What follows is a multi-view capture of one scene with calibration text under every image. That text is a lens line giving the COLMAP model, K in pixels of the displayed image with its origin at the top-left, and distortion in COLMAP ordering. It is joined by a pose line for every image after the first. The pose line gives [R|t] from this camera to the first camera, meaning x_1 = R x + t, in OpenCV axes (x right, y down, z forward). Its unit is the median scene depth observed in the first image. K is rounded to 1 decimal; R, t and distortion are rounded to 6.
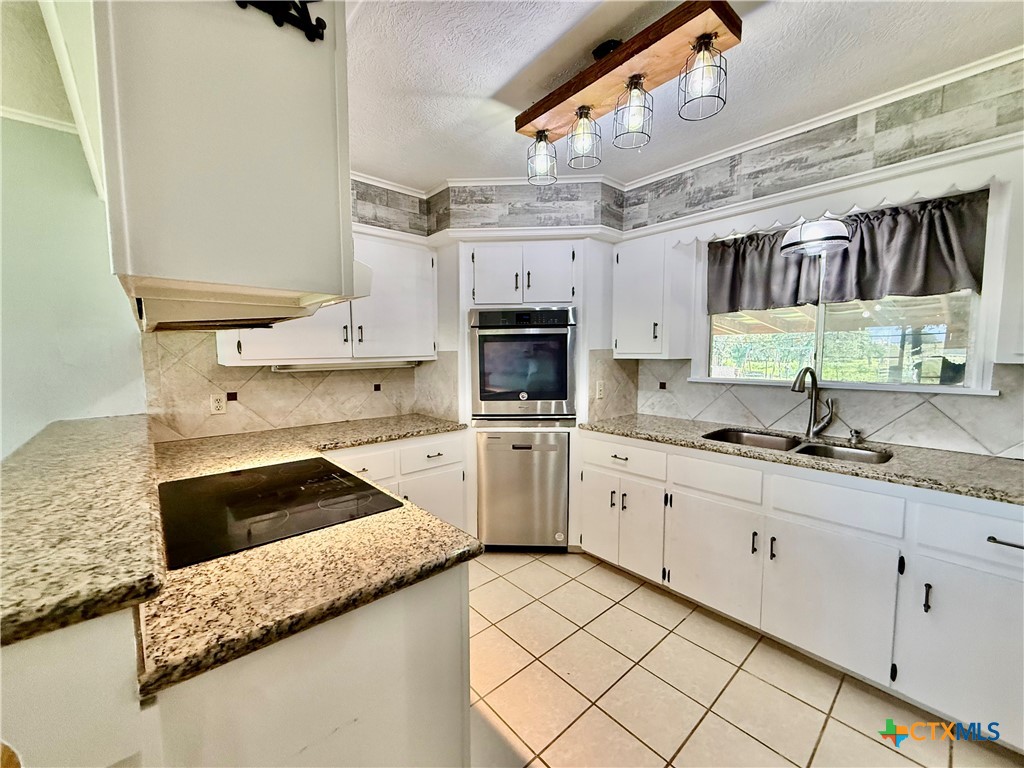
lens RADIAL K [[410.1, 0, 508.1], [0, 410.1, 383.9], [0, 0, 1]] dist [0.000732, -0.000122]
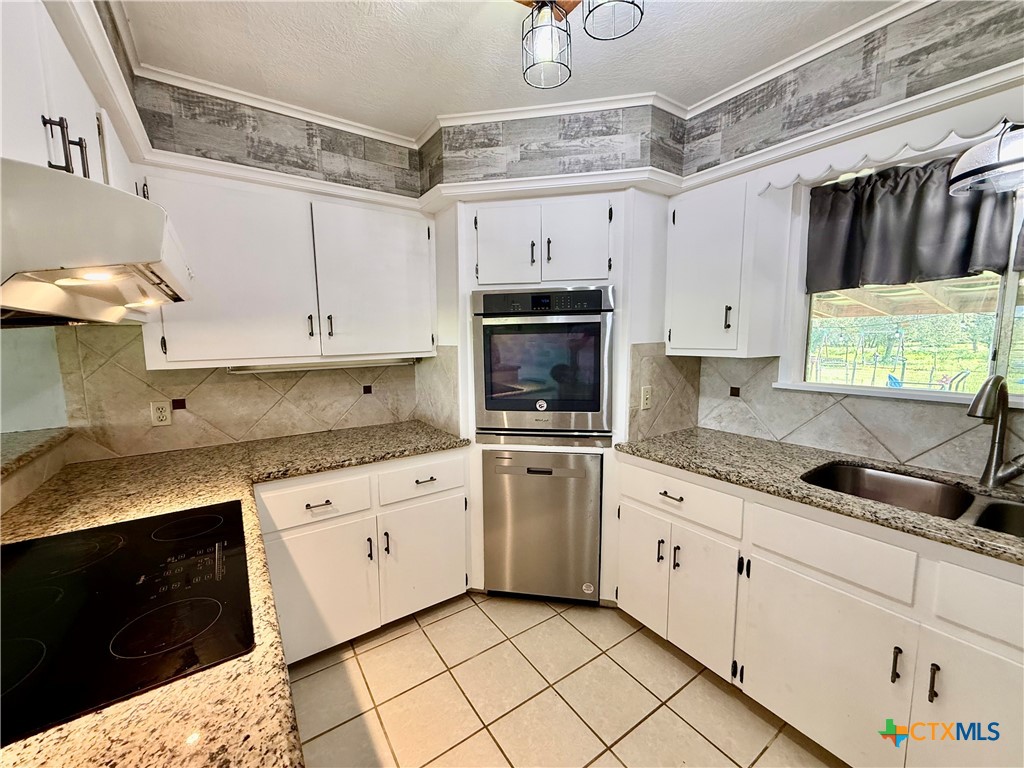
lens RADIAL K [[410.1, 0, 507.8], [0, 410.1, 384.0], [0, 0, 1]] dist [0.000732, -0.000122]
pose [[0.992415, 0.009122, -0.122593, 0.075868], [-0.004733, 0.999339, 0.036053, -0.040900], [0.122841, -0.035199, 0.991802, 0.265921]]
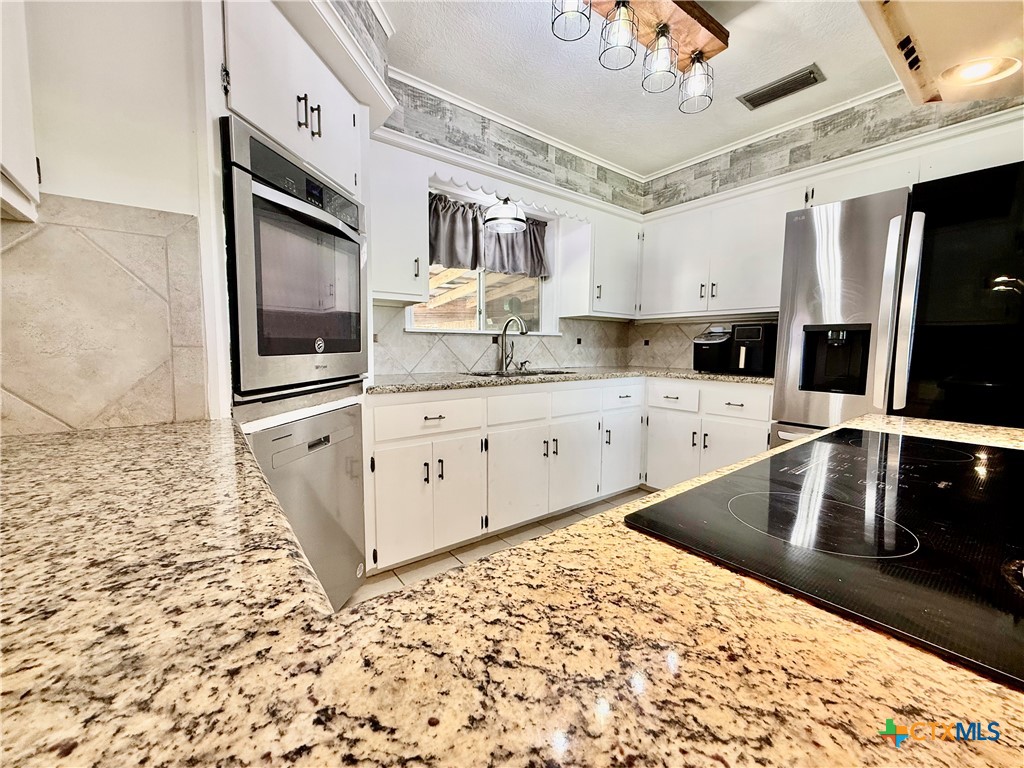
lens RADIAL K [[410.1, 0, 507.8], [0, 410.1, 384.7], [0, 0, 1]] dist [0.000732, -0.000122]
pose [[0.073096, -0.084326, 0.993754, -0.525387], [0.073028, 0.994197, 0.078992, 0.062583], [-0.994648, 0.066798, 0.078830, 0.799085]]
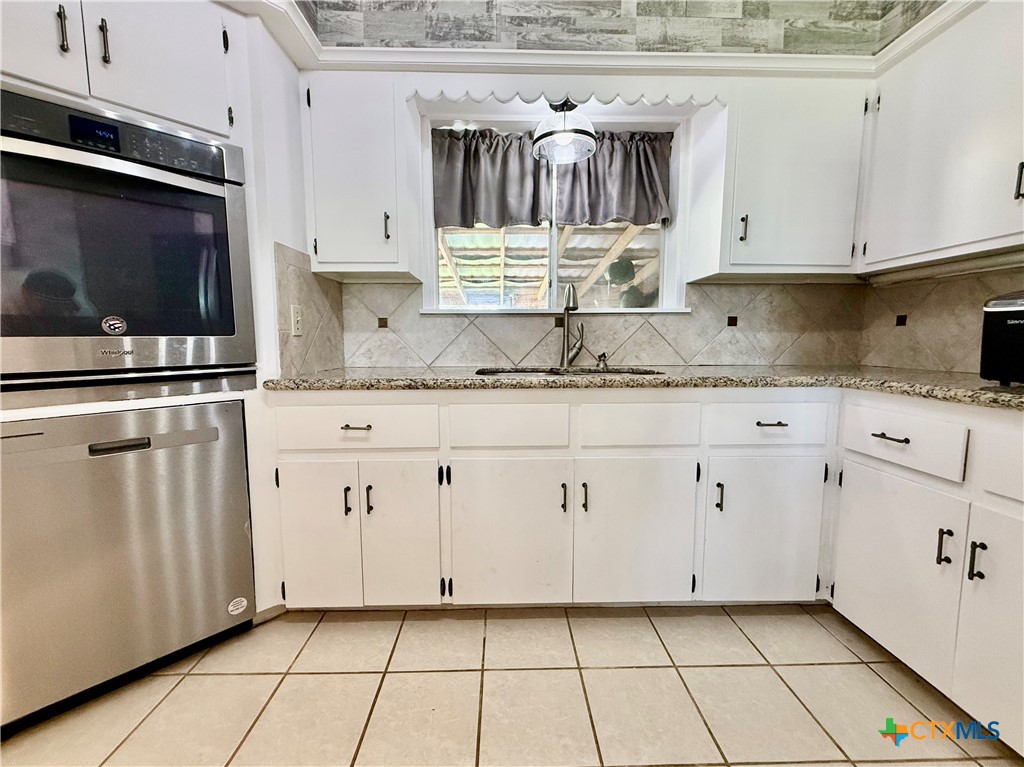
lens RADIAL K [[410.1, 0, 510.0], [0, 410.1, 382.2], [0, 0, 1]] dist [0.000732, -0.000122]
pose [[0.643062, -0.074012, 0.762229, -0.029612], [0.058811, 0.997152, 0.047206, 0.102137], [-0.763552, 0.014471, 0.645584, 0.459094]]
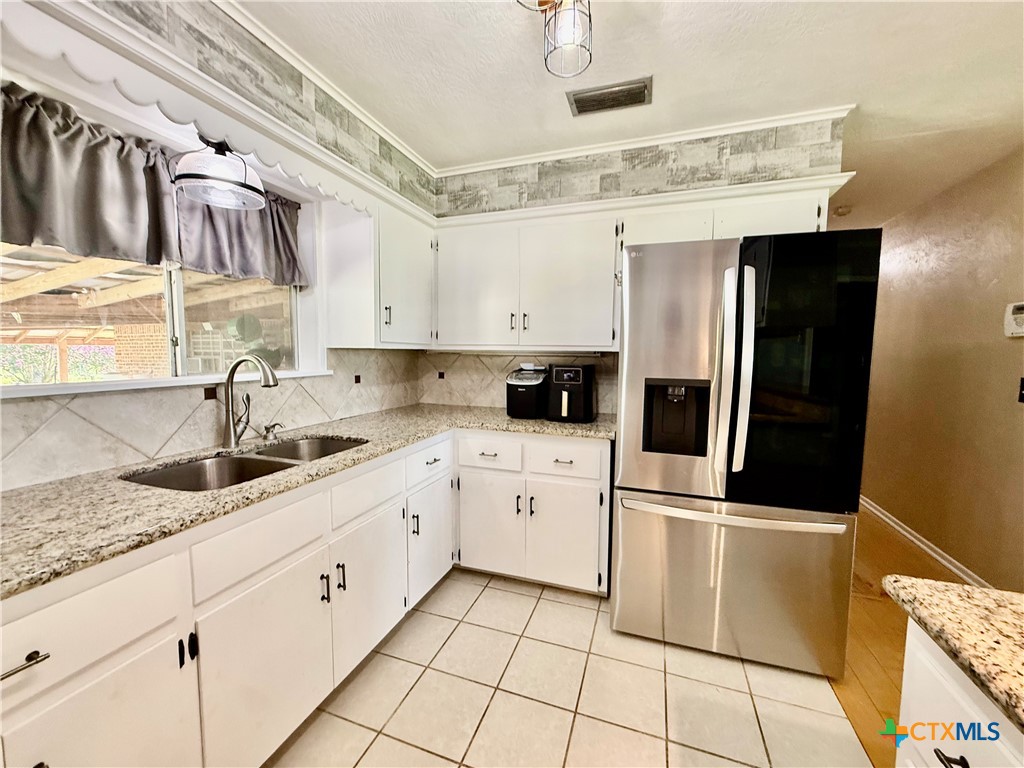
lens RADIAL K [[410.1, 0, 510.6], [0, 410.1, 382.3], [0, 0, 1]] dist [0.000732, -0.000122]
pose [[-0.488138, -0.063116, 0.870481, -0.151486], [0.065046, 0.991977, 0.108401, -0.035447], [-0.870339, 0.109535, -0.480116, 0.814713]]
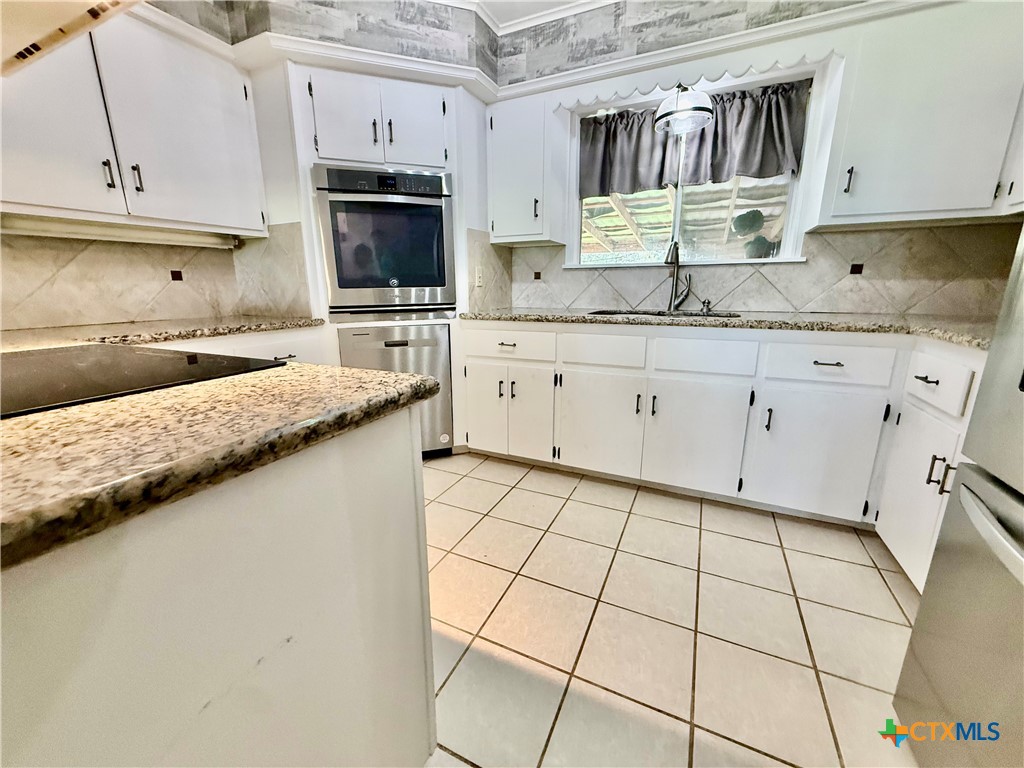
lens RADIAL K [[410.1, 0, 510.6], [0, 410.1, 384.4], [0, 0, 1]] dist [0.000732, -0.000122]
pose [[0.919595, -0.091014, 0.382179, -0.092718], [0.031084, 0.986602, 0.160159, 0.120960], [-0.391635, -0.135402, 0.910103, 0.123409]]
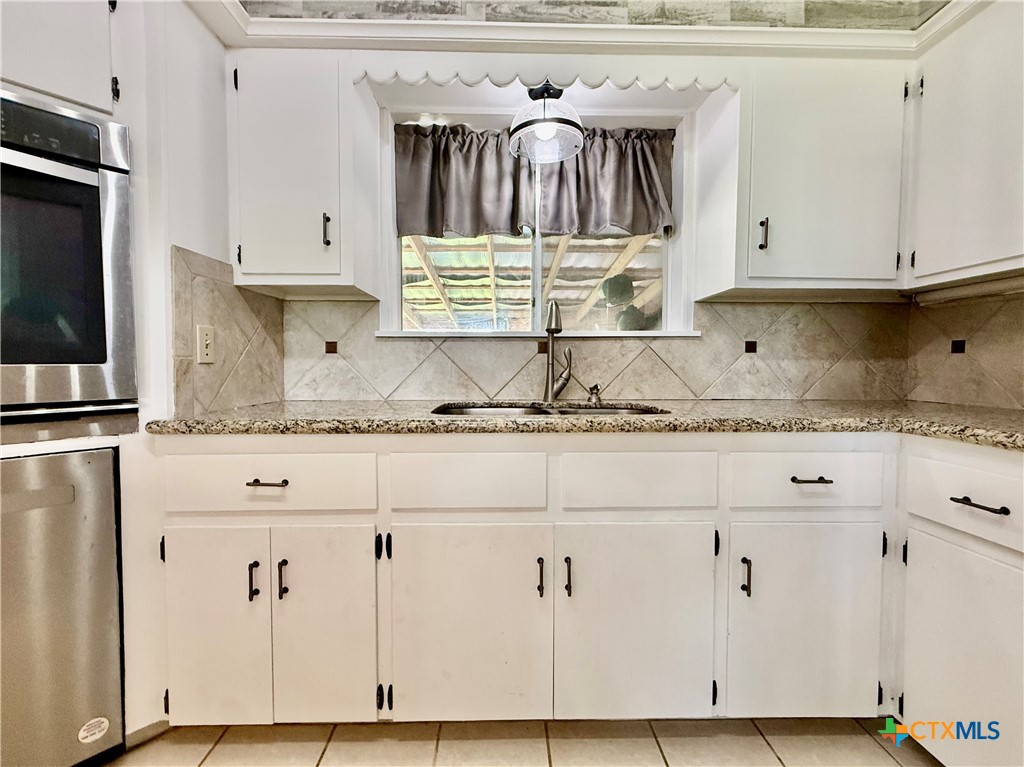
lens RADIAL K [[428.0, 0, 510.3], [0, 428.0, 382.7], [0, 0, 1]] dist [0.000692, 0.000050]
pose [[0.644909, -0.023172, 0.763908, 0.089352], [0.055418, 0.998327, -0.016503, 0.094077], [-0.762247, 0.052977, 0.645114, 0.497270]]
